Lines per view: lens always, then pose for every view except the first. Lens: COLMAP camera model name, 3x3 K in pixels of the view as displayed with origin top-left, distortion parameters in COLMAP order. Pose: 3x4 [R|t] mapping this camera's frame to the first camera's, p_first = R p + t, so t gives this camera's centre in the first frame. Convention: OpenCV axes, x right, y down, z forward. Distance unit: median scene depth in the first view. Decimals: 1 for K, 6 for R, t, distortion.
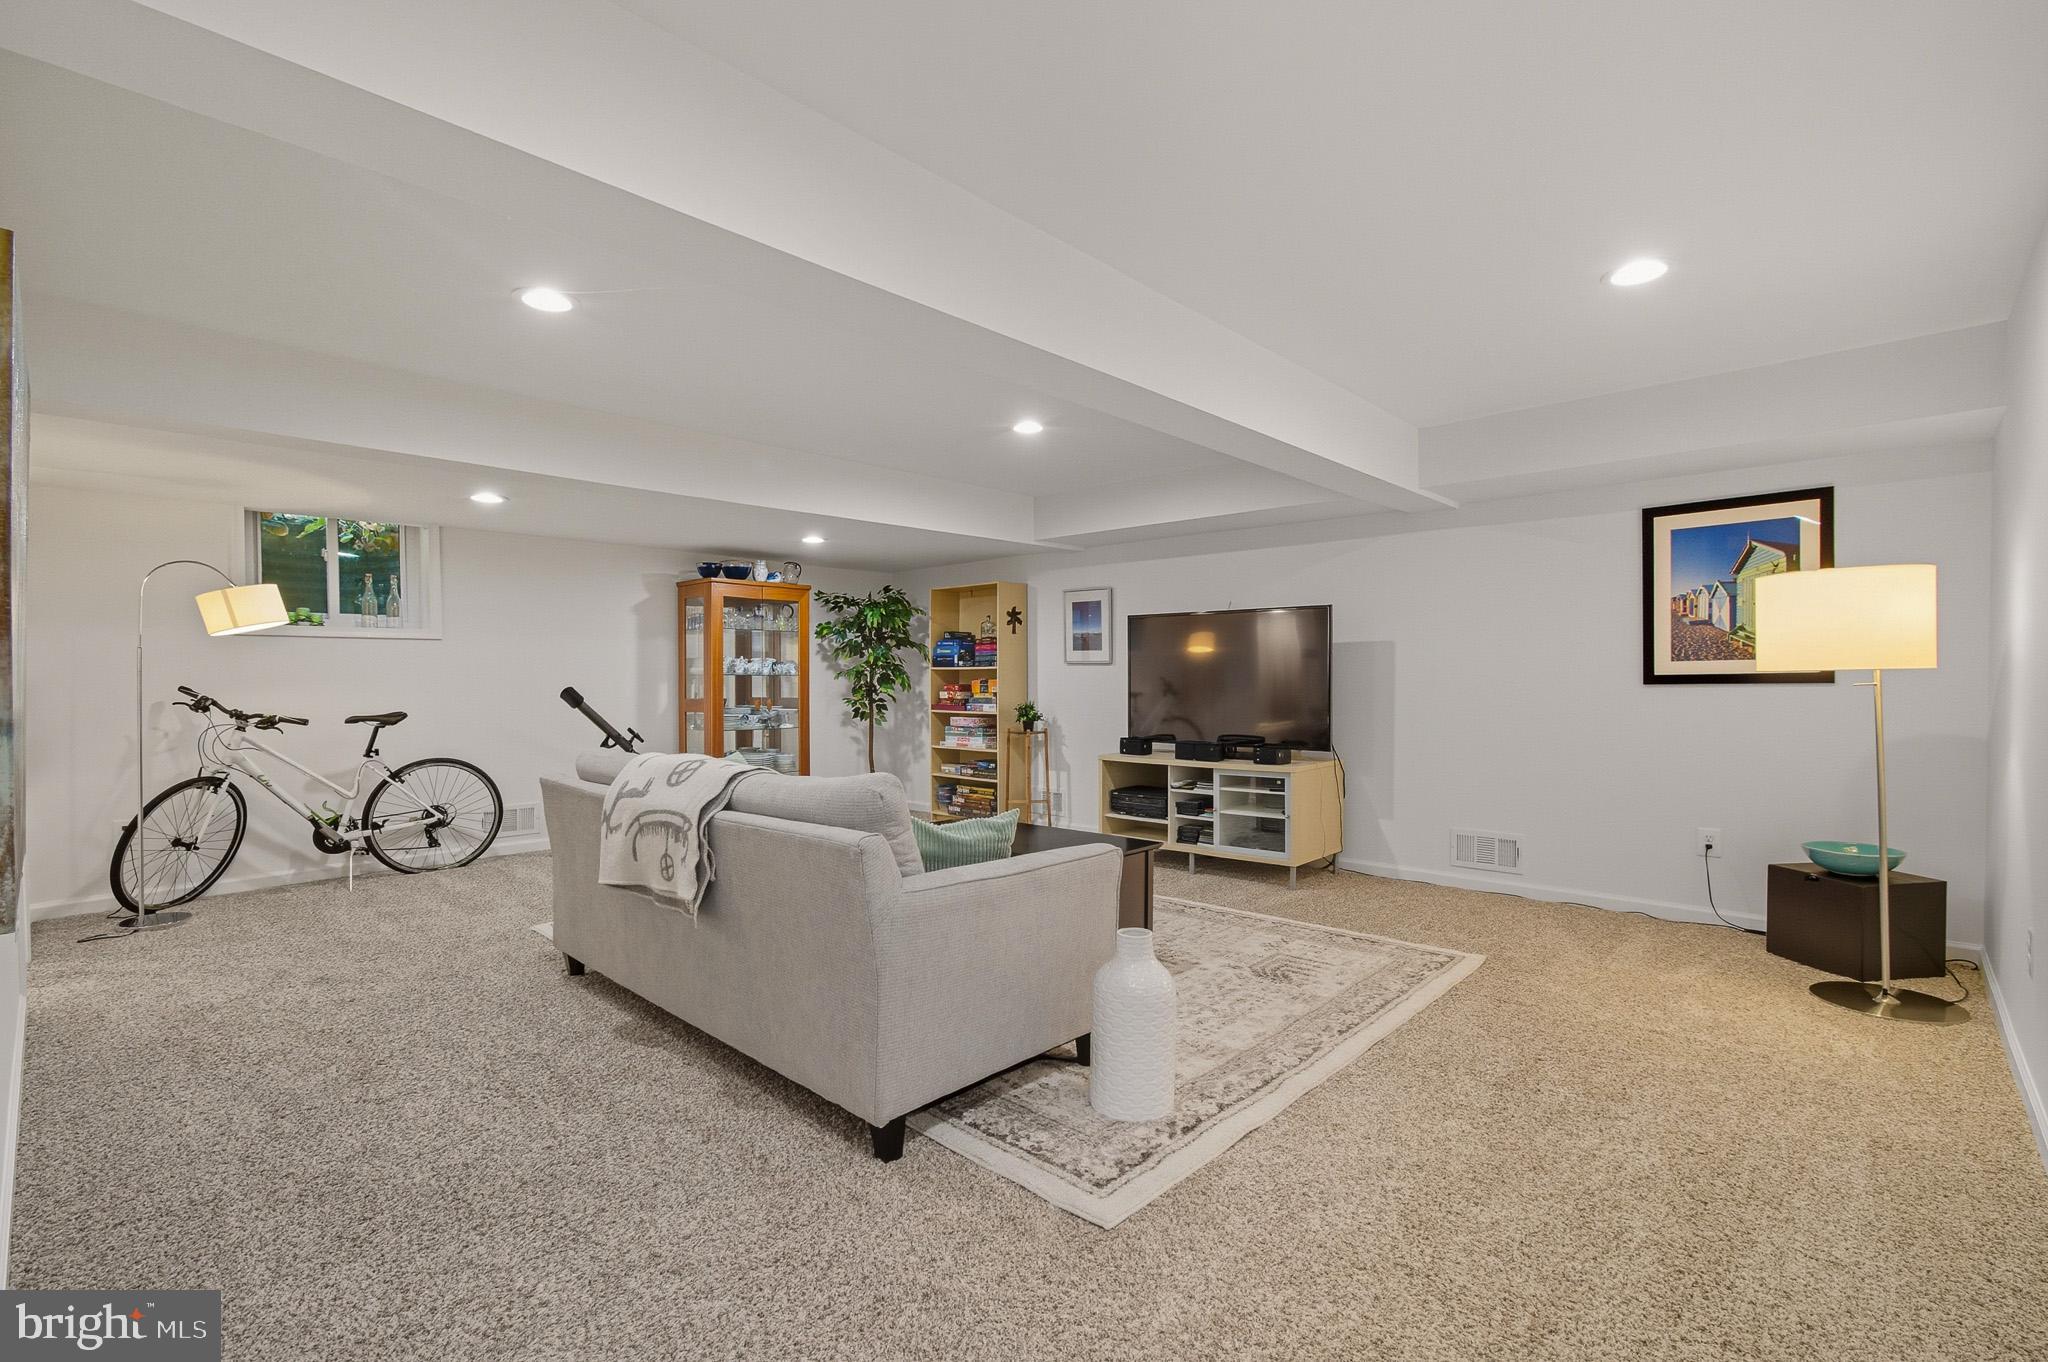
lens RADIAL K [[923.0, 0, 1013.7], [0, 923.0, 682.6], [0, 0, 1]] dist [0.000886, 0.002409]
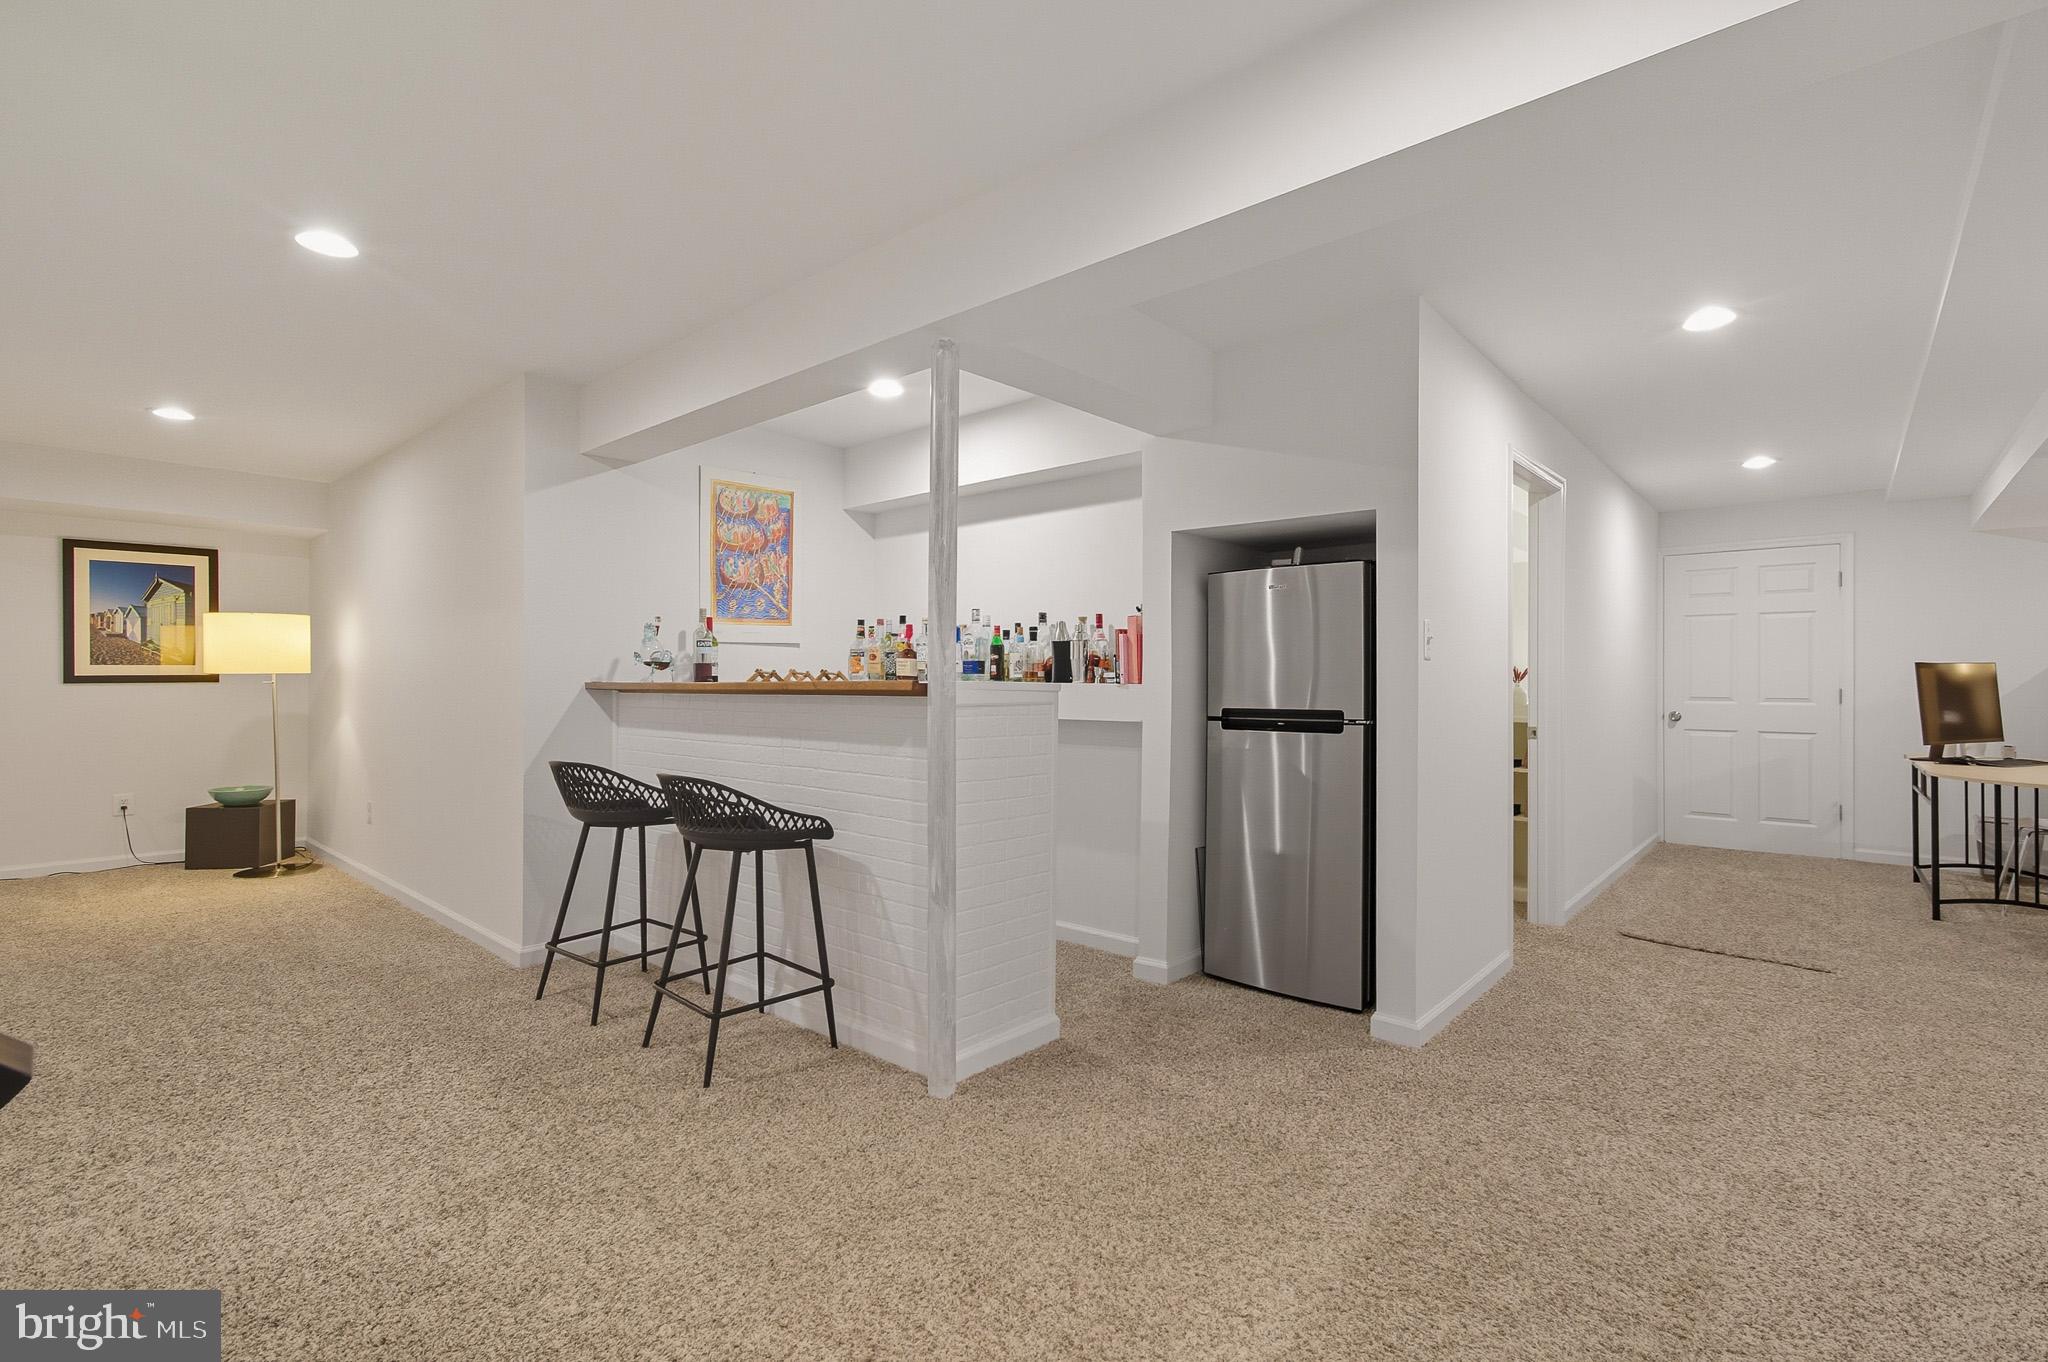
lens RADIAL K [[923.0, 0, 1013.3], [0, 923.0, 678.9], [0, 0, 1]] dist [0.000886, 0.002409]
pose [[0.003563, 0.003019, 0.999989, -0.544459], [0.004221, 0.999986, -0.003034, 0.004629], [-0.999985, 0.004232, 0.003550, -0.255819]]
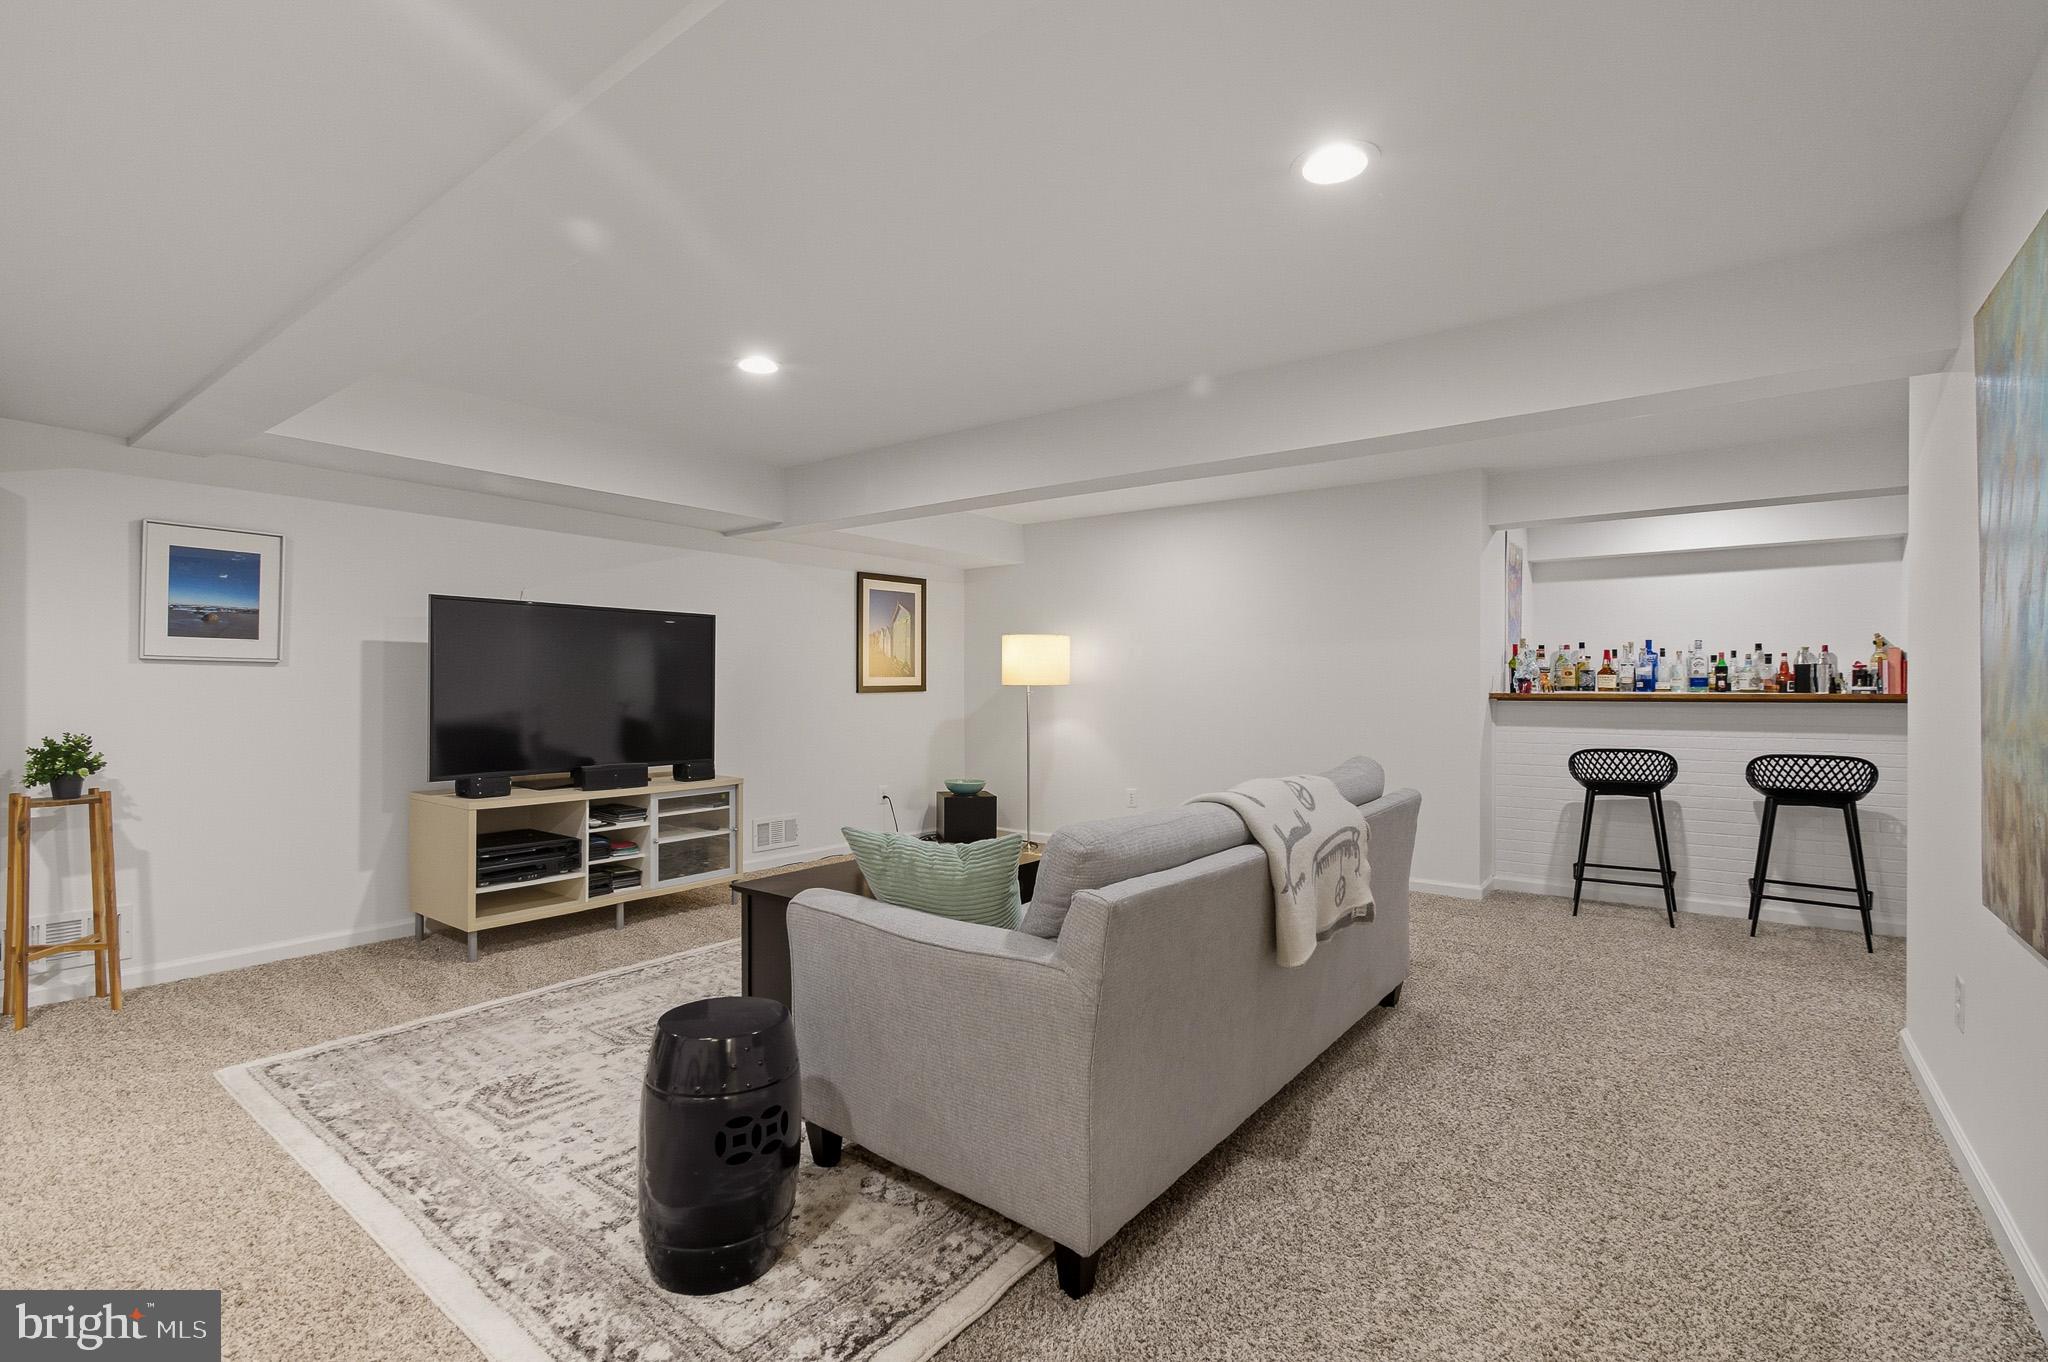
lens RADIAL K [[923.0, 0, 1038.6], [0, 923.0, 676.5], [0, 0, 1]] dist [0.000886, 0.002409]
pose [[-0.082338, 0.012786, 0.996522, -0.804868], [0.002889, 0.999917, -0.012590, -0.004734], [-0.996600, 0.001842, -0.082369, 0.864773]]
